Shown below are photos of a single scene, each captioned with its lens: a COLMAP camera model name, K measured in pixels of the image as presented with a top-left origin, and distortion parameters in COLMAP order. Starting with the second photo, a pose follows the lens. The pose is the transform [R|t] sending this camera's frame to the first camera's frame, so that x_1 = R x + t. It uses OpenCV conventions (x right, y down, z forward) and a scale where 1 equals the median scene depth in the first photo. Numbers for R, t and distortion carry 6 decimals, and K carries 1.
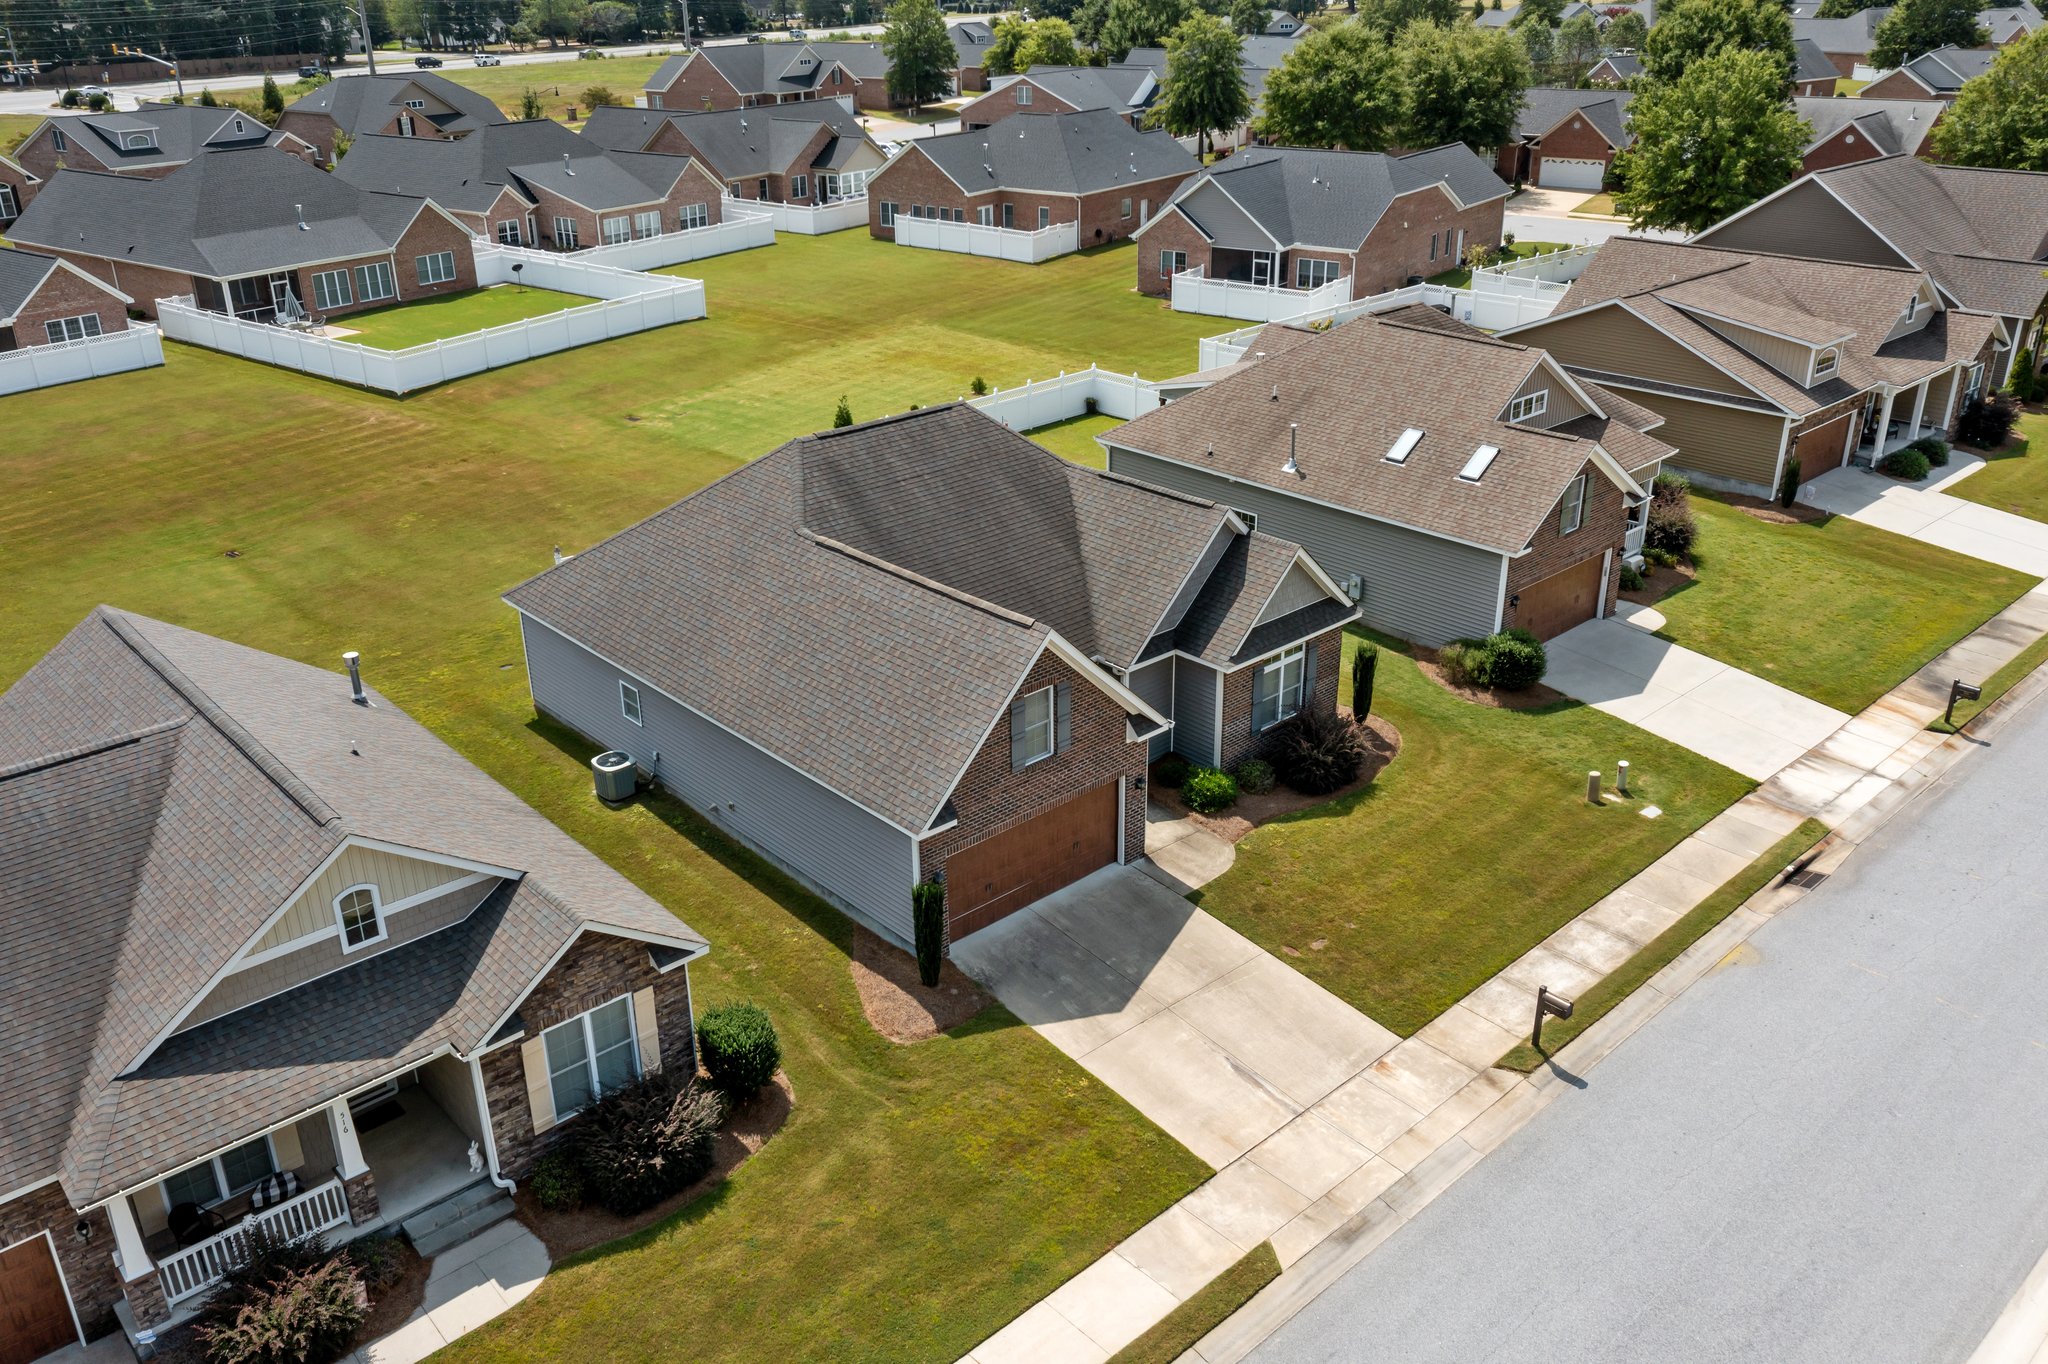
lens RADIAL K [[1585.2, 0, 1023.0], [0, 1585.2, 734.4], [0, 0, 1]] dist [0.006846, 0.007547]
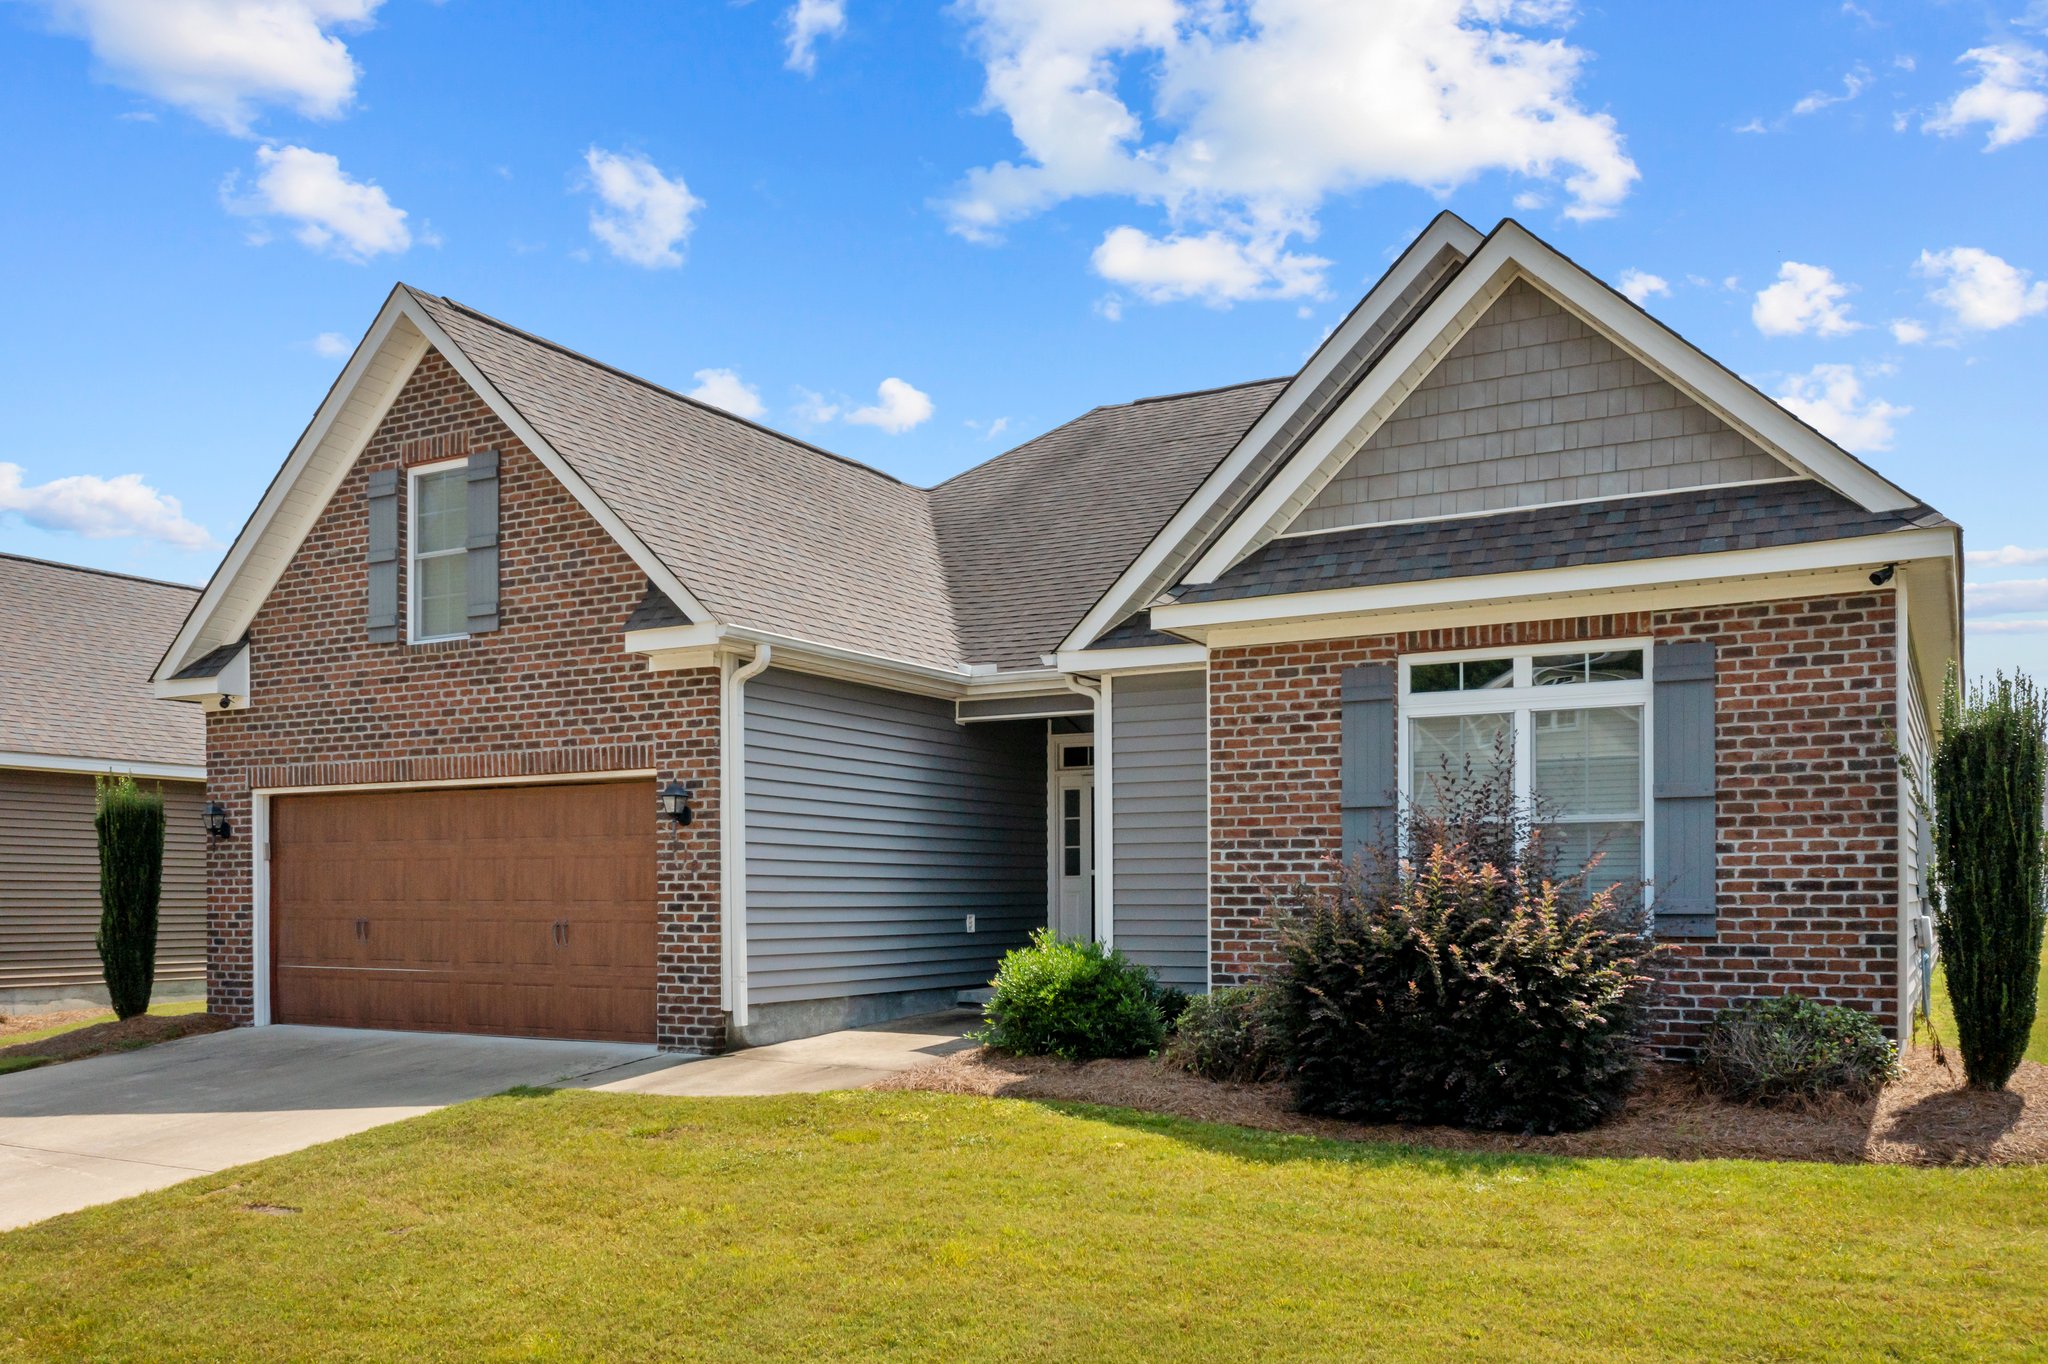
lens RADIAL K [[1682.7, 0, 1016.2], [0, 1682.7, 924.7], [0, 0, 1]] dist [0.000906, 0.005235]
pose [[0.315046, 0.026717, -0.948700, 0.393280], [-0.419520, 0.900565, -0.113953, 0.057146], [0.851322, 0.433899, 0.294928, 0.812360]]
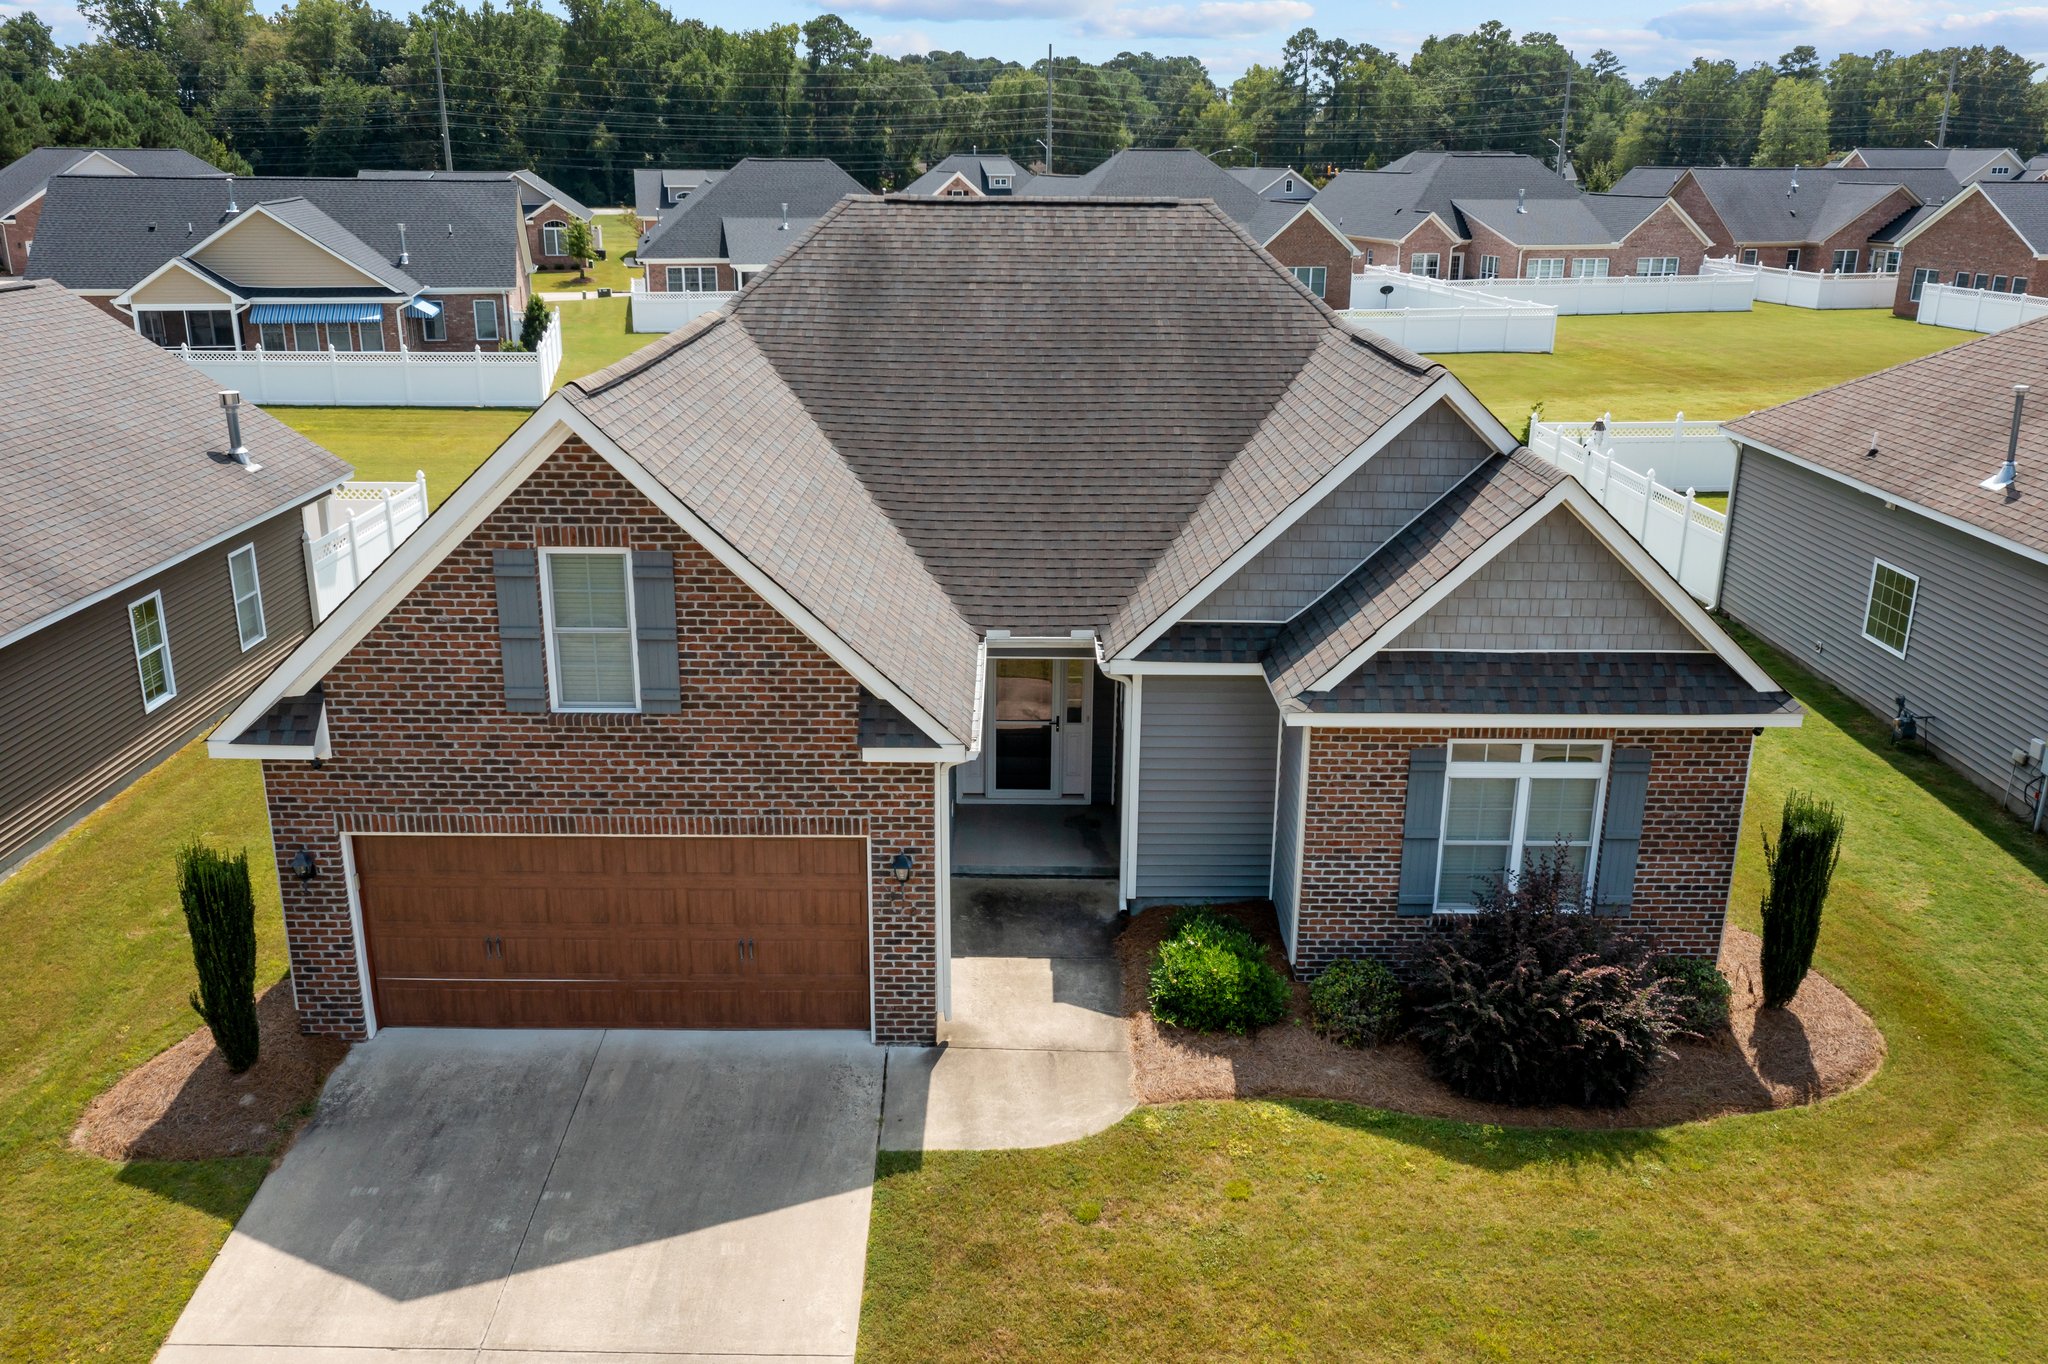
lens RADIAL K [[1603.9, 0, 1030.3], [0, 1603.9, 709.0], [0, 0, 1]] dist [0.004607, 0.001735]
pose [[0.743975, 0.235801, -0.625220, 0.310682], [-0.310720, 0.950435, -0.011283, -0.014467], [0.591570, 0.202662, 0.780367, 0.559133]]
